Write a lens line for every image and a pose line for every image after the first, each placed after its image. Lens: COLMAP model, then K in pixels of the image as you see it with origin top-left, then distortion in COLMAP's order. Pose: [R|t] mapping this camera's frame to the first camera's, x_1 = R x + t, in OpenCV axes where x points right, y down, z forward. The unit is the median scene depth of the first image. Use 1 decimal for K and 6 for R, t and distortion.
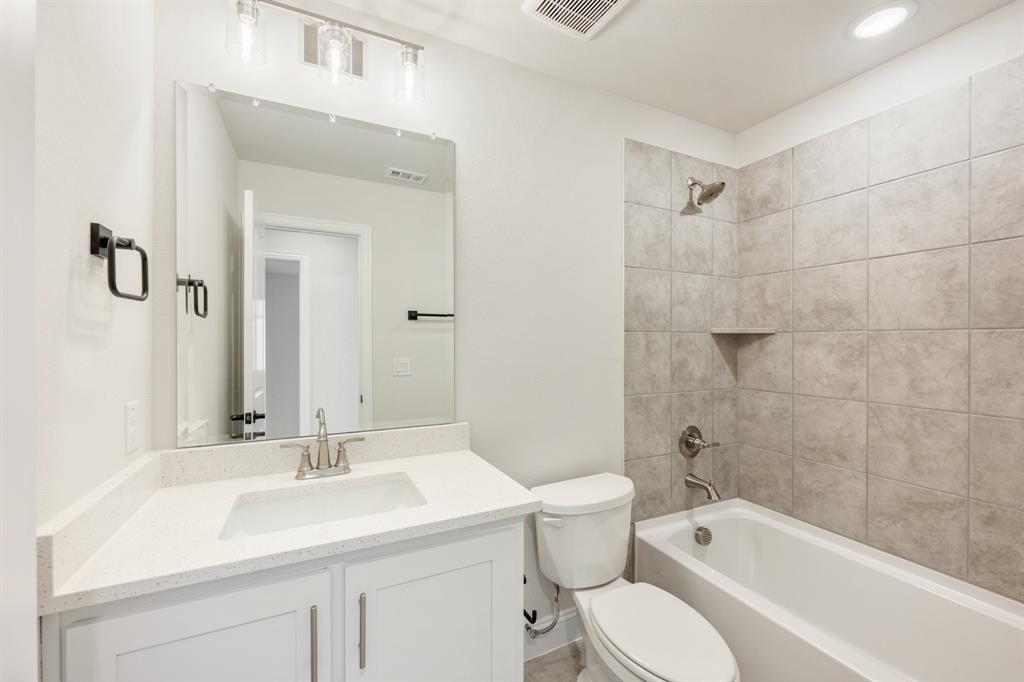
lens RADIAL K [[413.7, 0, 509.0], [0, 413.7, 339.0], [0, 0, 1]] dist [-0.001741, -0.000493]
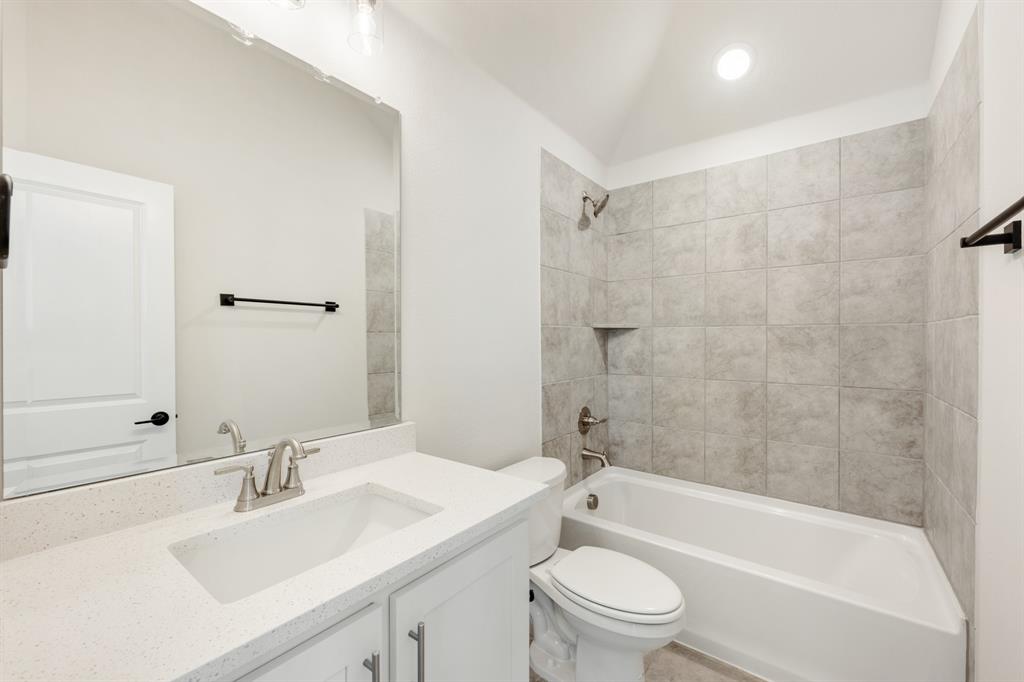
lens RADIAL K [[413.7, 0, 509.0], [0, 413.7, 339.0], [0, 0, 1]] dist [-0.001741, -0.000493]
pose [[0.892477, 0.000610, 0.451092, -0.282200], [-0.009522, 0.999802, 0.017488, 0.000089], [-0.450992, -0.019903, 0.892306, 0.067486]]
